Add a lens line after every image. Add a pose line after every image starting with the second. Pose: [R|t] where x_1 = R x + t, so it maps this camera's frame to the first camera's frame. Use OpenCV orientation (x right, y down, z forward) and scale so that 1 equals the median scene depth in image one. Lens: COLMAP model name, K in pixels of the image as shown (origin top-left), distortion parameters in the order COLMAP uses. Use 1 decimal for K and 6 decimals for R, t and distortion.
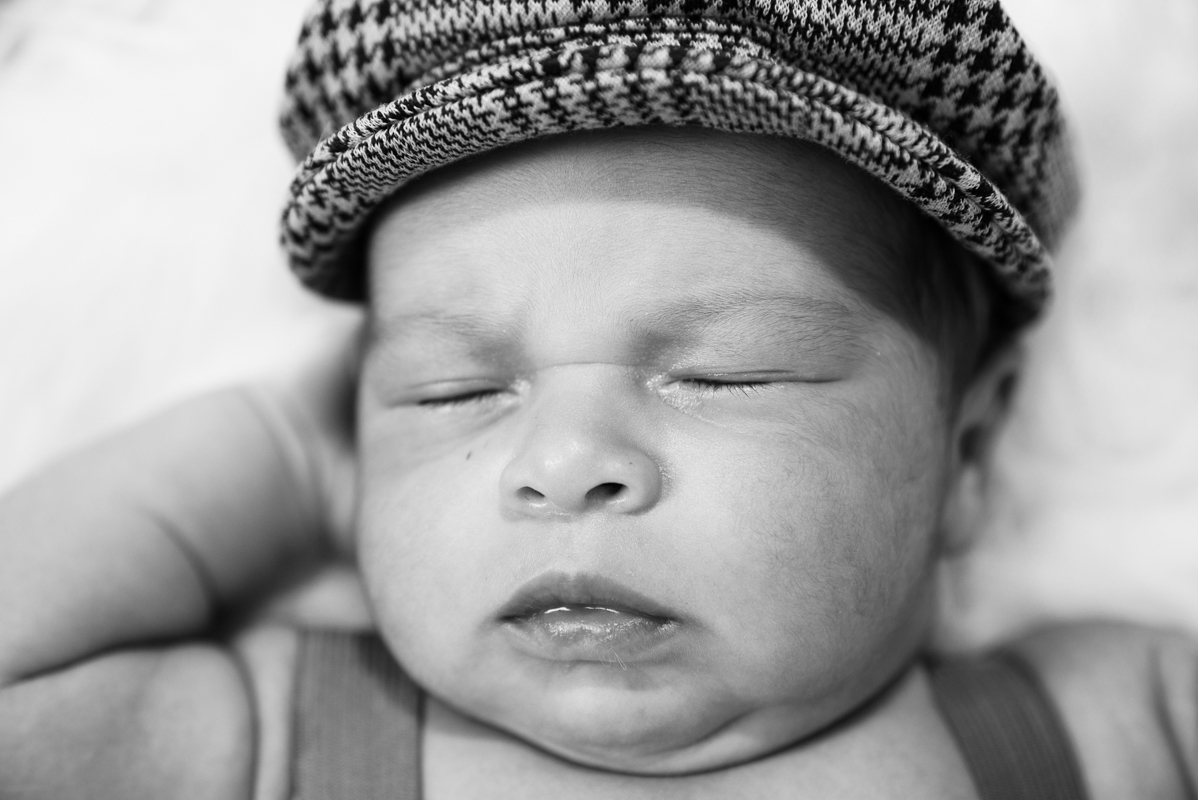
lens RADIAL K [[1487.6, 0, 599.0], [0, 1487.6, 400.0], [0, 0, 1]] dist [0.016081, 0.006720]
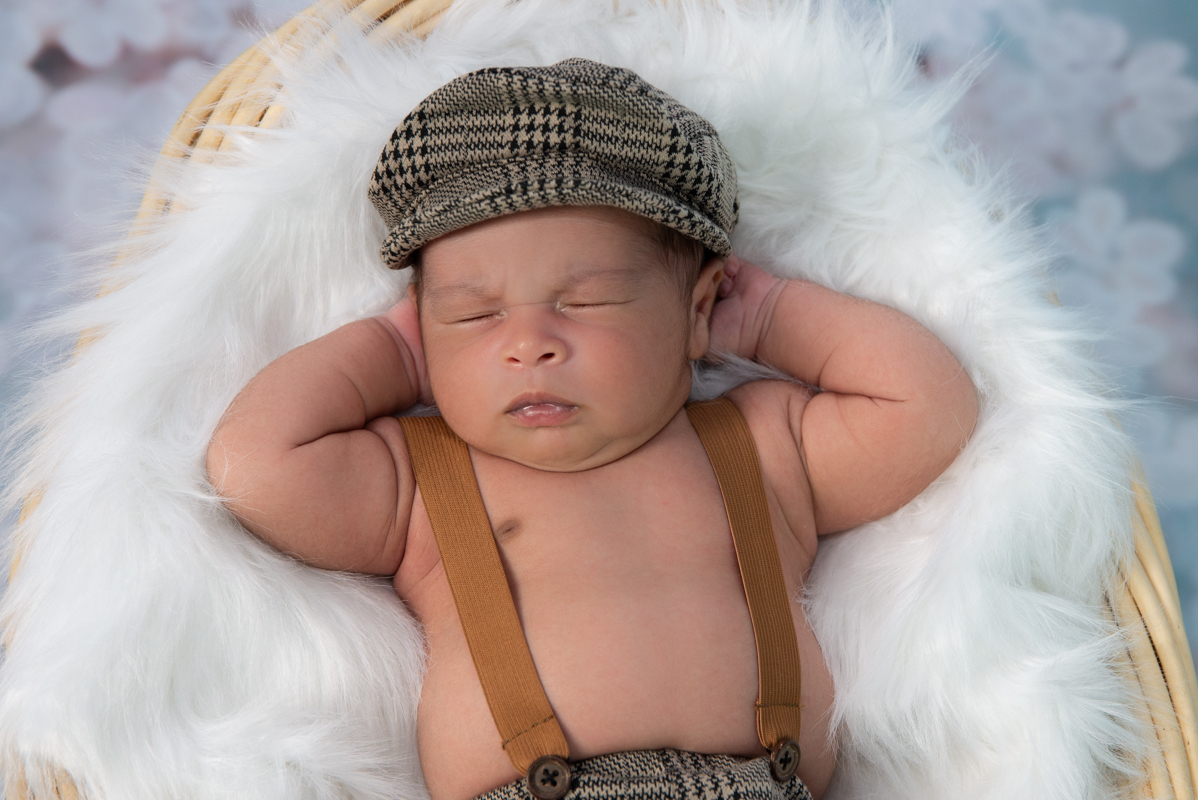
lens RADIAL K [[2140.8, 0, 599.0], [0, 2140.8, 400.0], [0, 0, 1]] dist [-0.005154, -0.009702]
pose [[0.991834, -0.097919, 0.081712, -0.196993], [0.083530, 0.982921, 0.163978, -0.430100], [-0.096373, -0.155814, 0.983074, -2.426373]]
